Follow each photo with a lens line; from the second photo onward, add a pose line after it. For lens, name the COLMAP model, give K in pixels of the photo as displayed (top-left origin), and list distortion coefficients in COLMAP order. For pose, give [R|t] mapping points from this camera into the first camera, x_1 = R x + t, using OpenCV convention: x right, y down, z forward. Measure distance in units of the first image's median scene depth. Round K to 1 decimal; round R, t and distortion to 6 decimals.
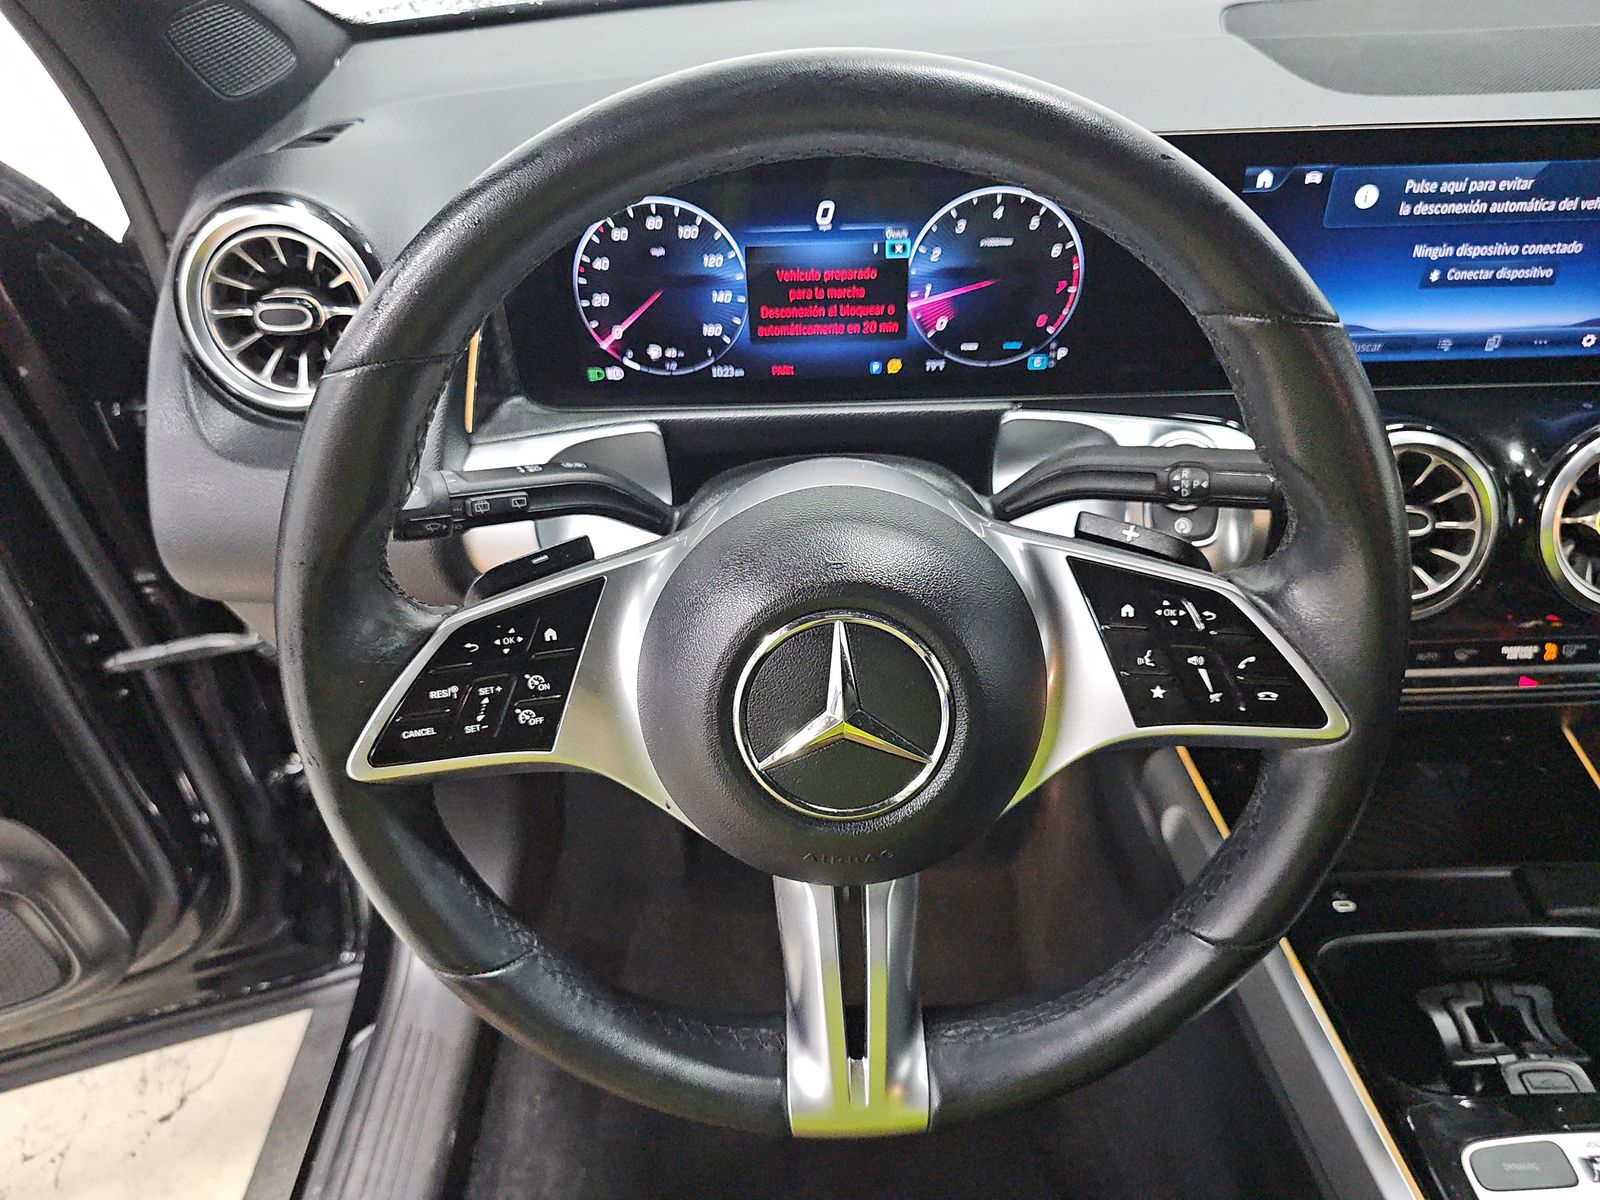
lens RADIAL K [[1035.7, 0, 809.1], [0, 1035.7, 599.0], [0, 0, 1]] dist [0.058567, -0.069800]
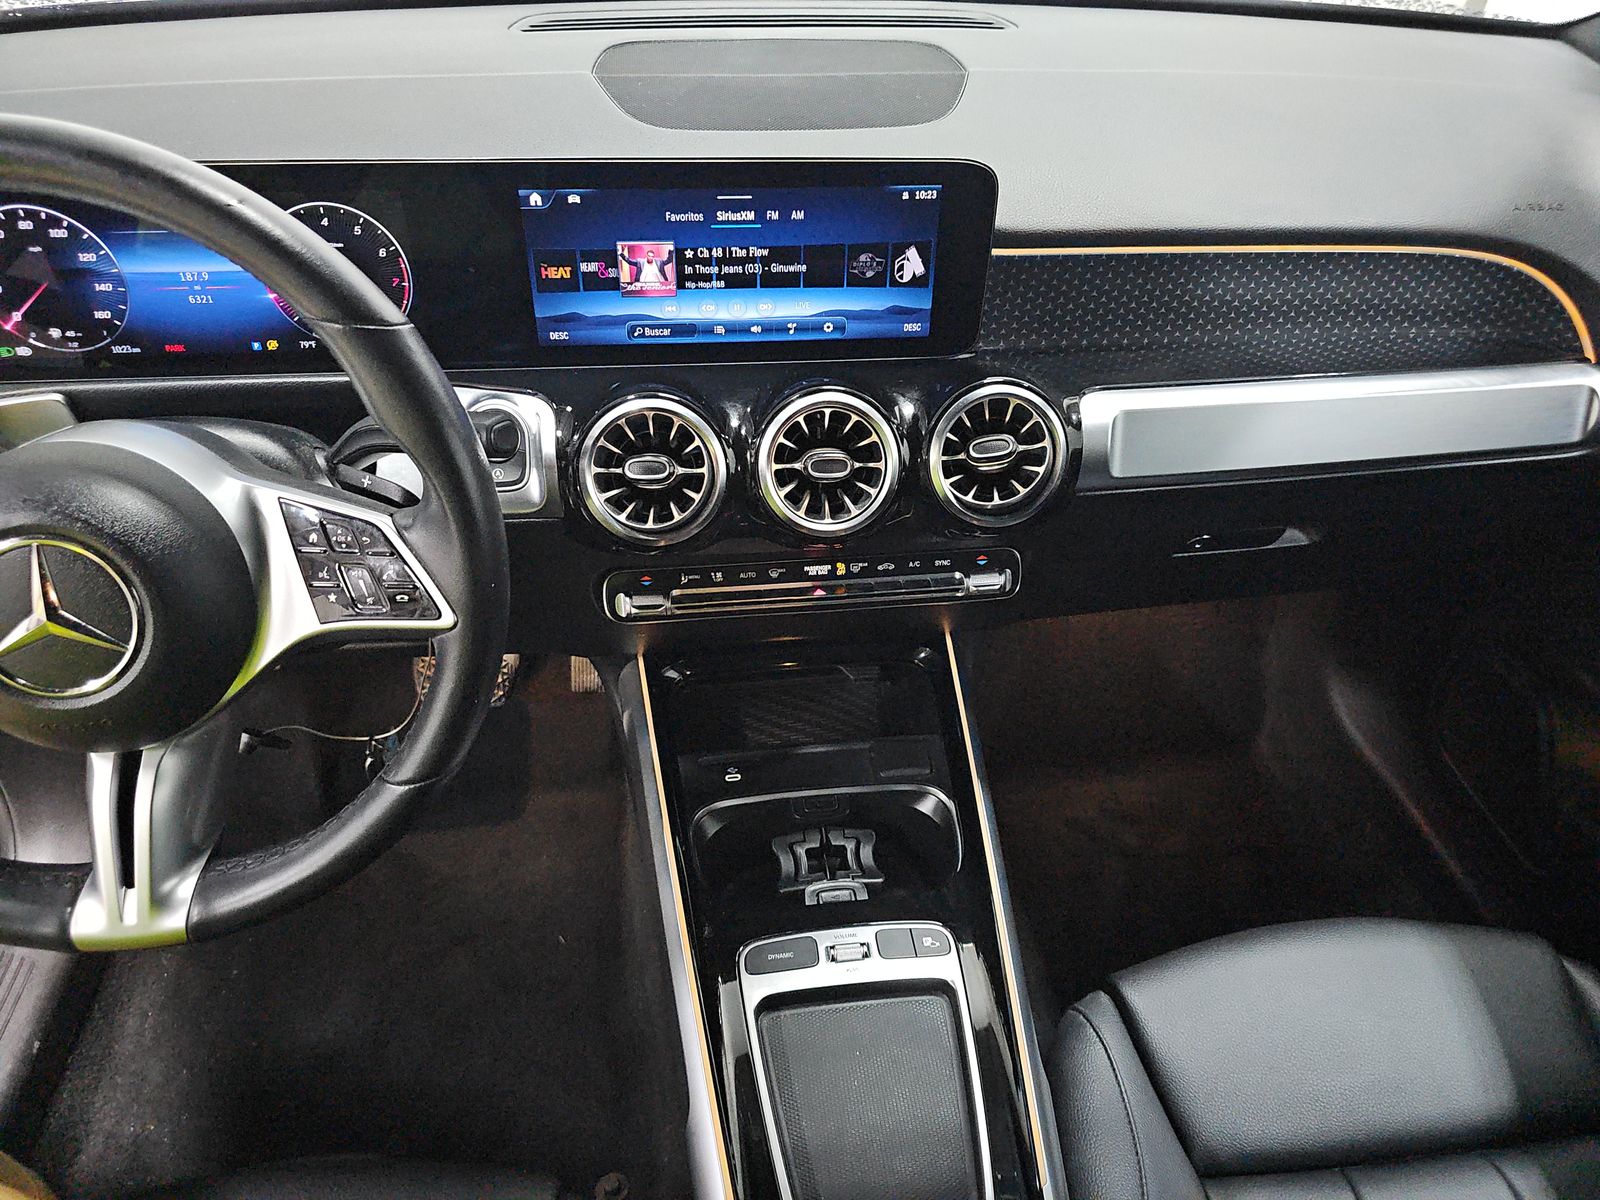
lens RADIAL K [[1046.3, 0, 800.0], [0, 1046.3, 600.0], [0, 0, 1]] dist [-0.009764, 0.005140]
pose [[0.990043, -0.031667, 0.137160, 0.518085], [0.026834, 0.998957, 0.036947, 0.042874], [-0.138187, -0.032899, 0.989860, -0.291926]]
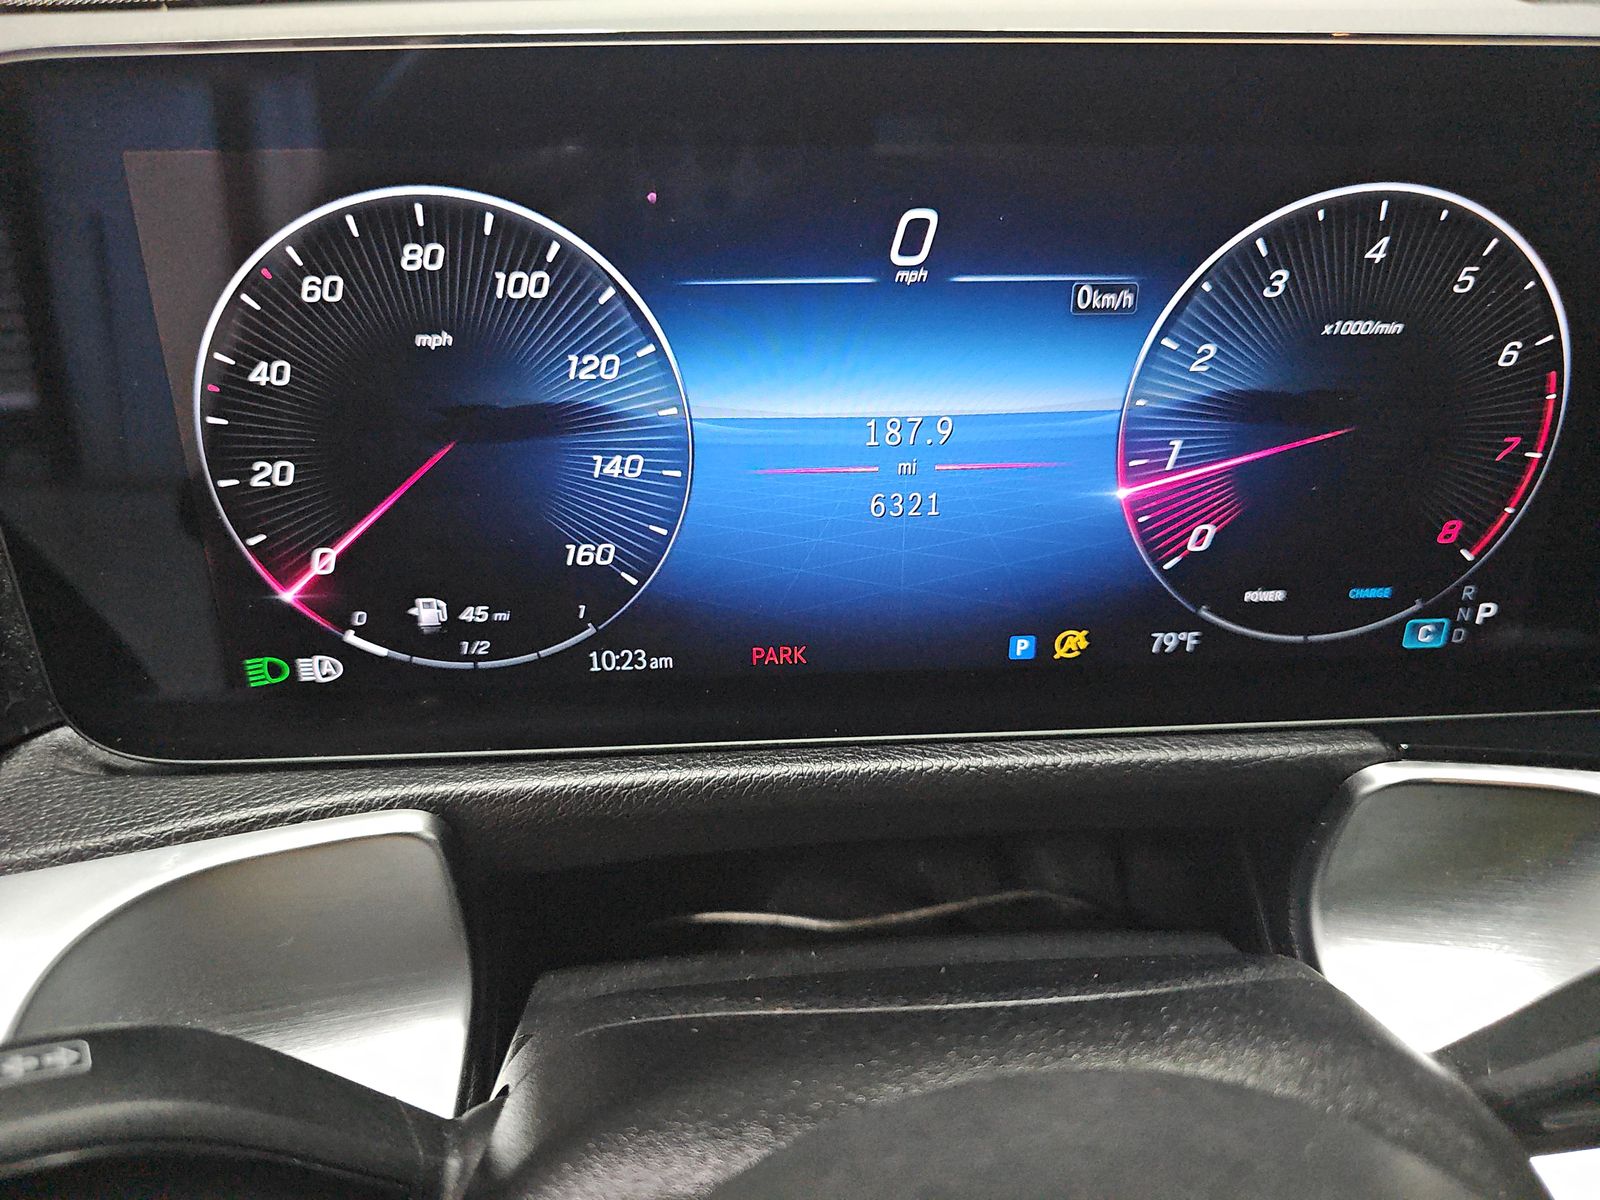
lens RADIAL K [[1046.3, 0, 800.0], [0, 1046.3, 600.0], [0, 0, 1]] dist [-0.009764, 0.005140]
pose [[0.996097, -0.004656, 0.088140, -0.051823], [0.022237, 0.979635, -0.199549, -0.167496], [-0.085416, 0.200731, 0.975916, 0.637695]]
